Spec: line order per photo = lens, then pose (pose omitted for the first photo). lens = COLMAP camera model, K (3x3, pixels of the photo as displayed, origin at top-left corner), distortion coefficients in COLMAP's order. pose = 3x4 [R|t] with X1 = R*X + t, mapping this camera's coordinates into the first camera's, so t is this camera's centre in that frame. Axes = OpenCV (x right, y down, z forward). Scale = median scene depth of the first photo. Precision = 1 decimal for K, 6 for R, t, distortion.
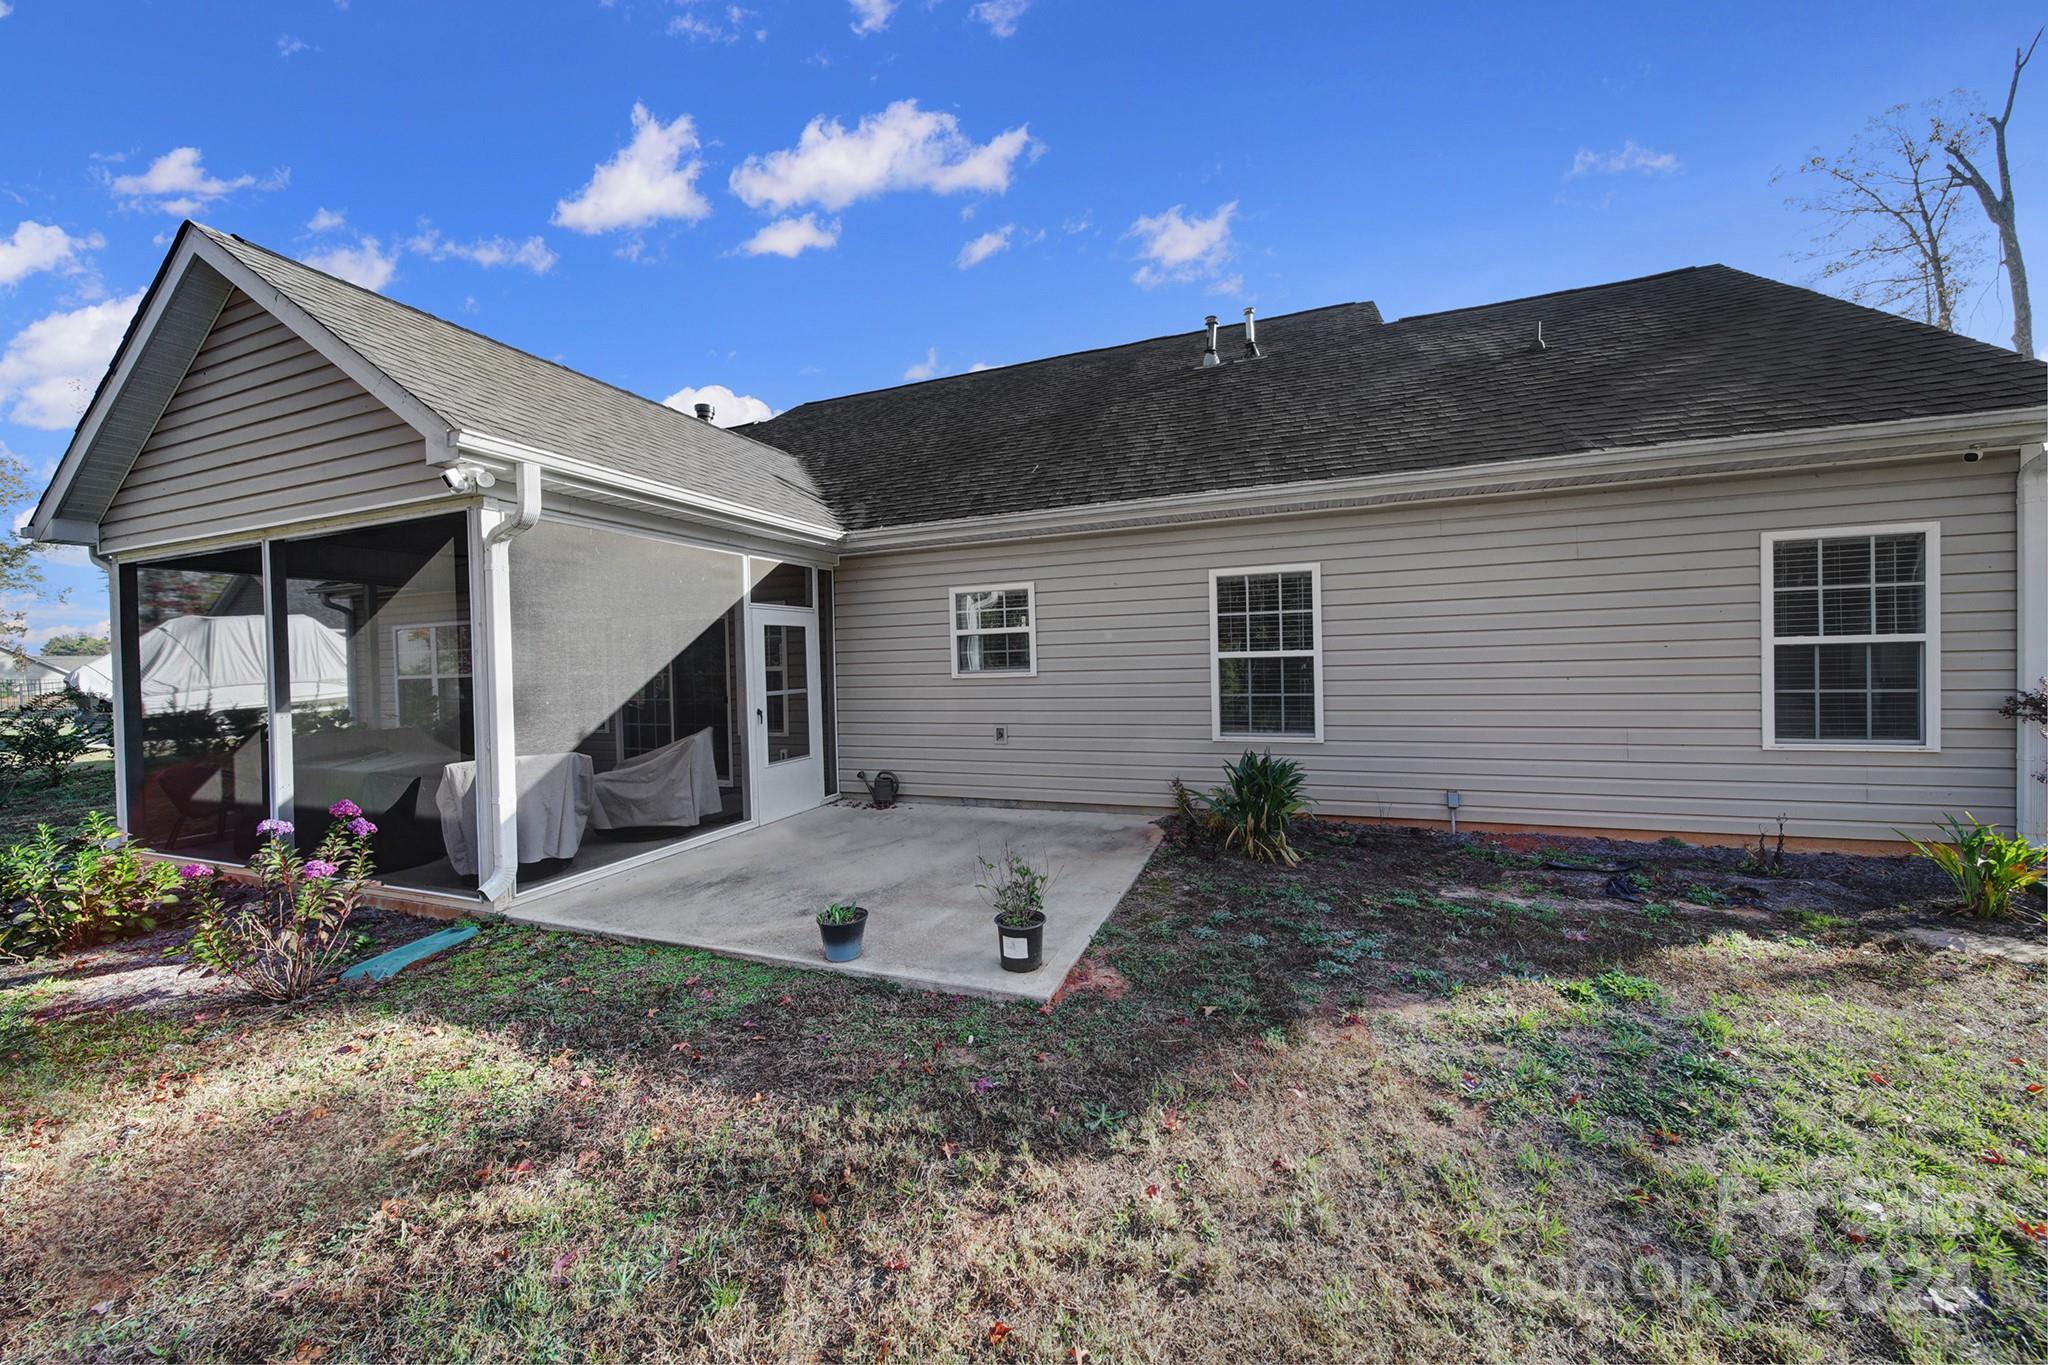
lens RADIAL K [[721.0, 0, 1023.7], [0, 721.0, 677.6], [0, 0, 1]] dist [-0.004433, -0.000182]
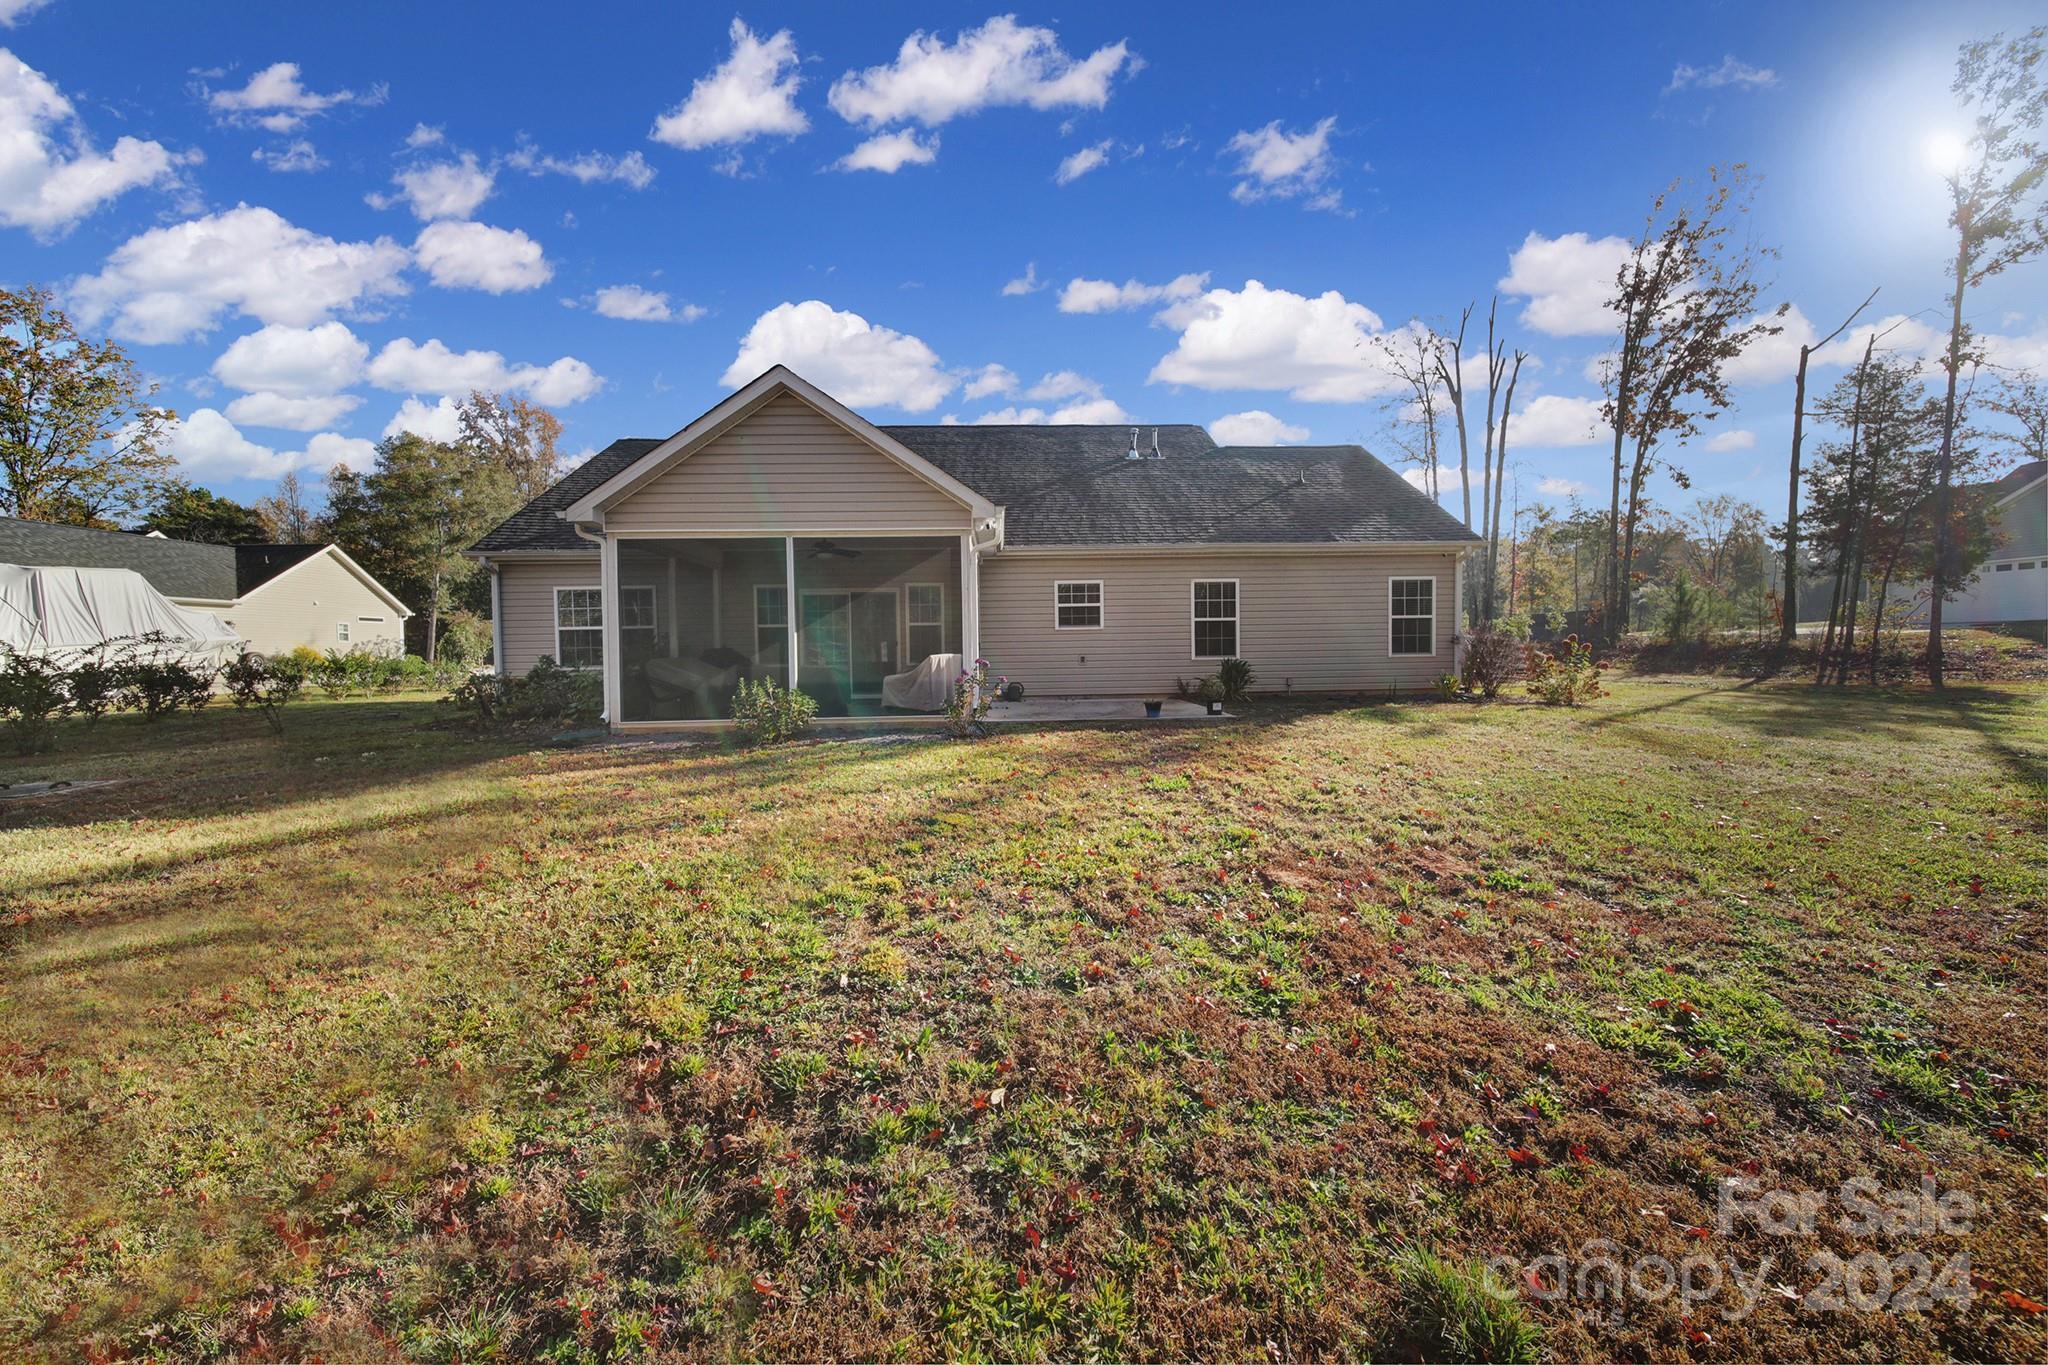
lens RADIAL K [[721.0, 0, 1023.7], [0, 721.0, 677.6], [0, 0, 1]] dist [-0.004433, -0.000182]
pose [[0.924032, 0.004076, 0.382293, -0.967153], [-0.000340, 0.999952, -0.009841, 0.155370], [-0.382315, 0.008963, 0.923989, -0.741304]]
